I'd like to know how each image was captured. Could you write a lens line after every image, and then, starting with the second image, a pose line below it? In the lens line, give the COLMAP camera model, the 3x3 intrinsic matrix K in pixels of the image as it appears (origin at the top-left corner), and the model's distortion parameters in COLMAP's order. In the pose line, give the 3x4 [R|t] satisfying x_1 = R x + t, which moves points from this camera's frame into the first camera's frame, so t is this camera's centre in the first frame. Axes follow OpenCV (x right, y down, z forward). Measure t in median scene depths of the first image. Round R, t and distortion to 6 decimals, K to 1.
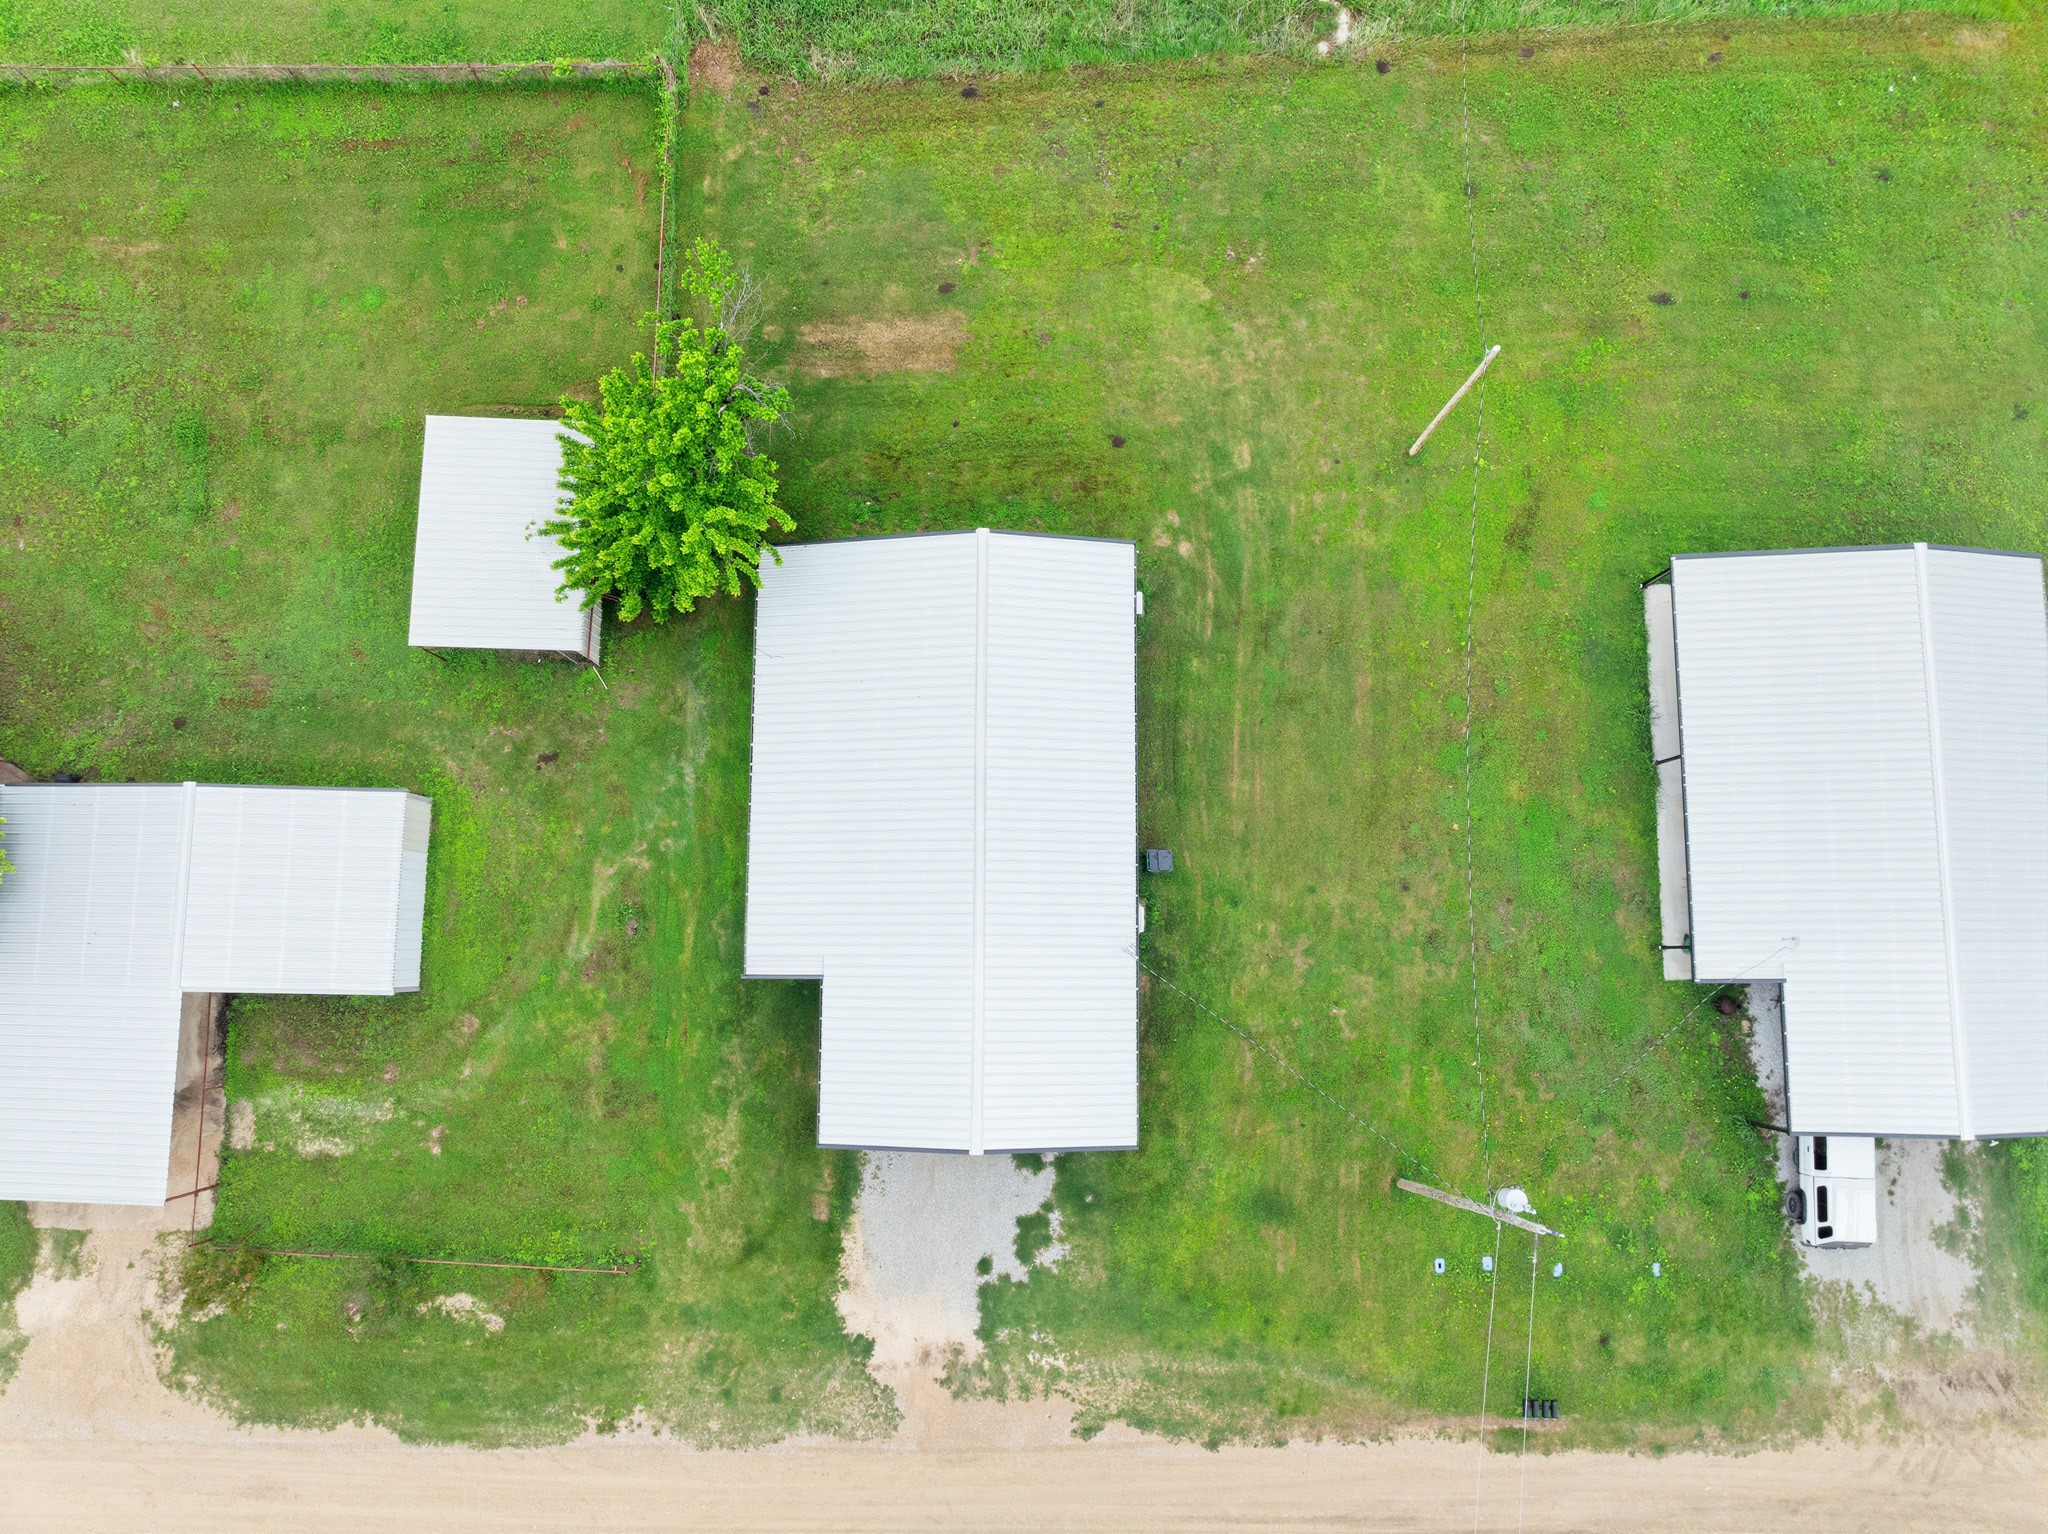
lens RADIAL K [[1442.4, 0, 1019.5], [0, 1442.4, 758.2], [0, 0, 1]] dist [-0.047393, 0.018276]
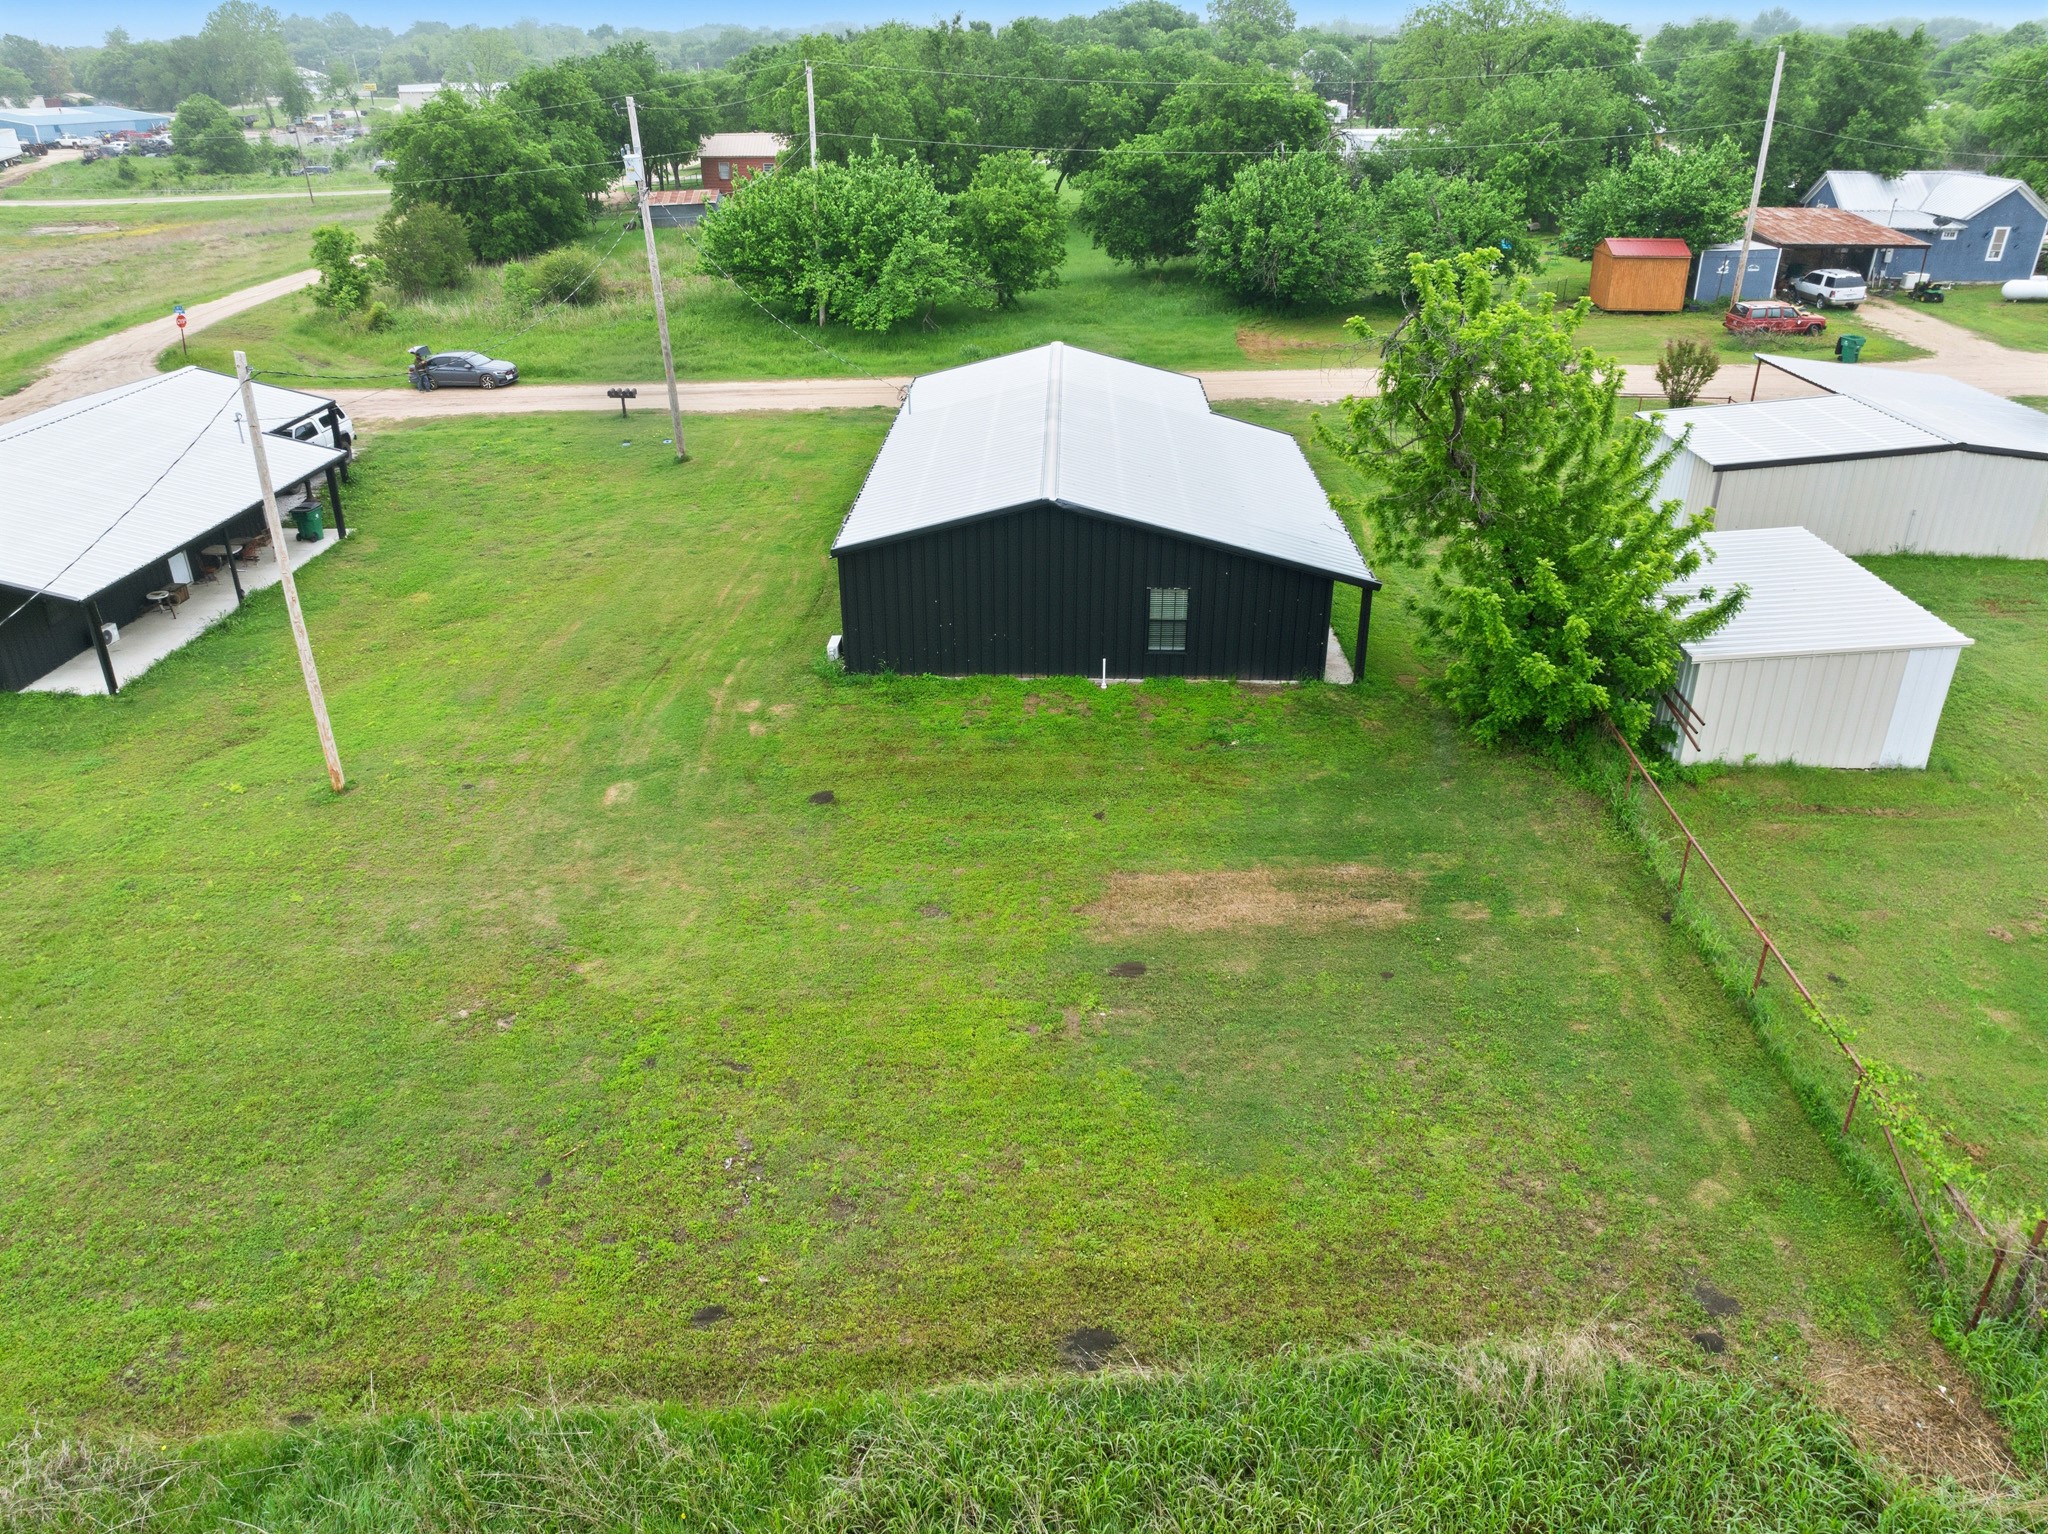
lens RADIAL K [[1442.4, 0, 1030.4], [0, 1442.4, 763.2], [0, 0, 1]] dist [-0.047393, 0.018276]
pose [[-0.999787, -0.011258, 0.017300, -0.029139], [0.019961, -0.314126, 0.949171, -0.854771], [-0.005251, 0.949315, 0.314284, 0.886891]]
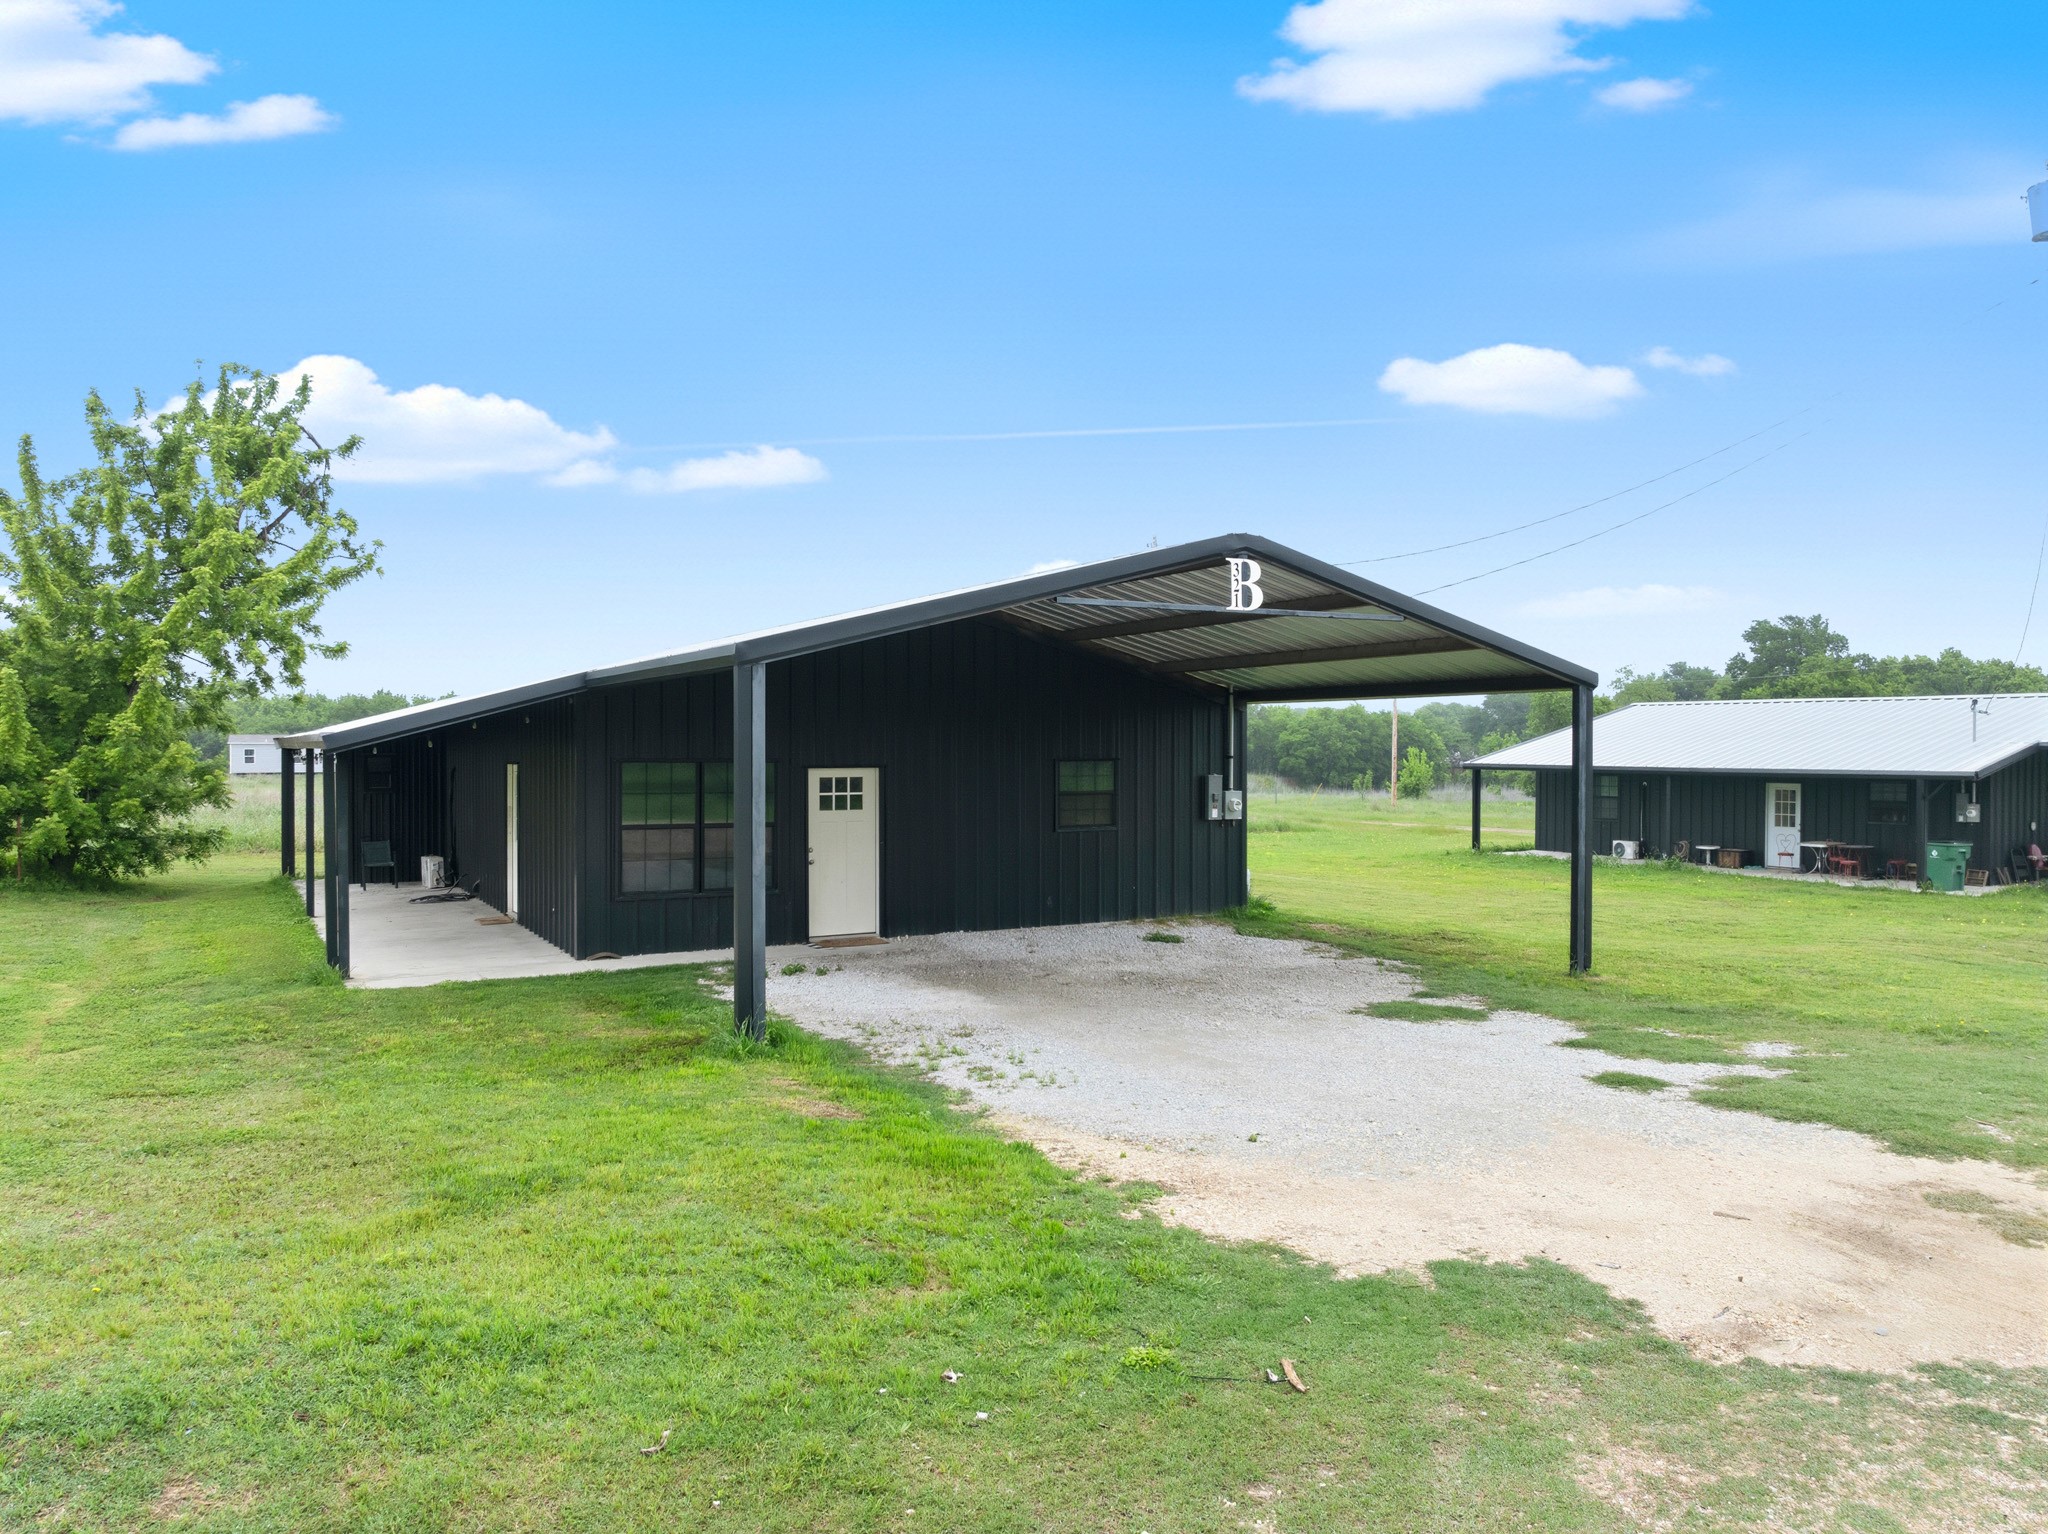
lens RADIAL K [[1442.4, 0, 1029.0], [0, 1442.4, 759.2], [0, 0, 1]] dist [-0.047393, 0.018276]
pose [[0.867081, -0.005631, 0.498135, -0.212141], [0.493183, 0.150789, -0.856757, 0.490863], [-0.070289, 0.988550, 0.133524, 0.935420]]
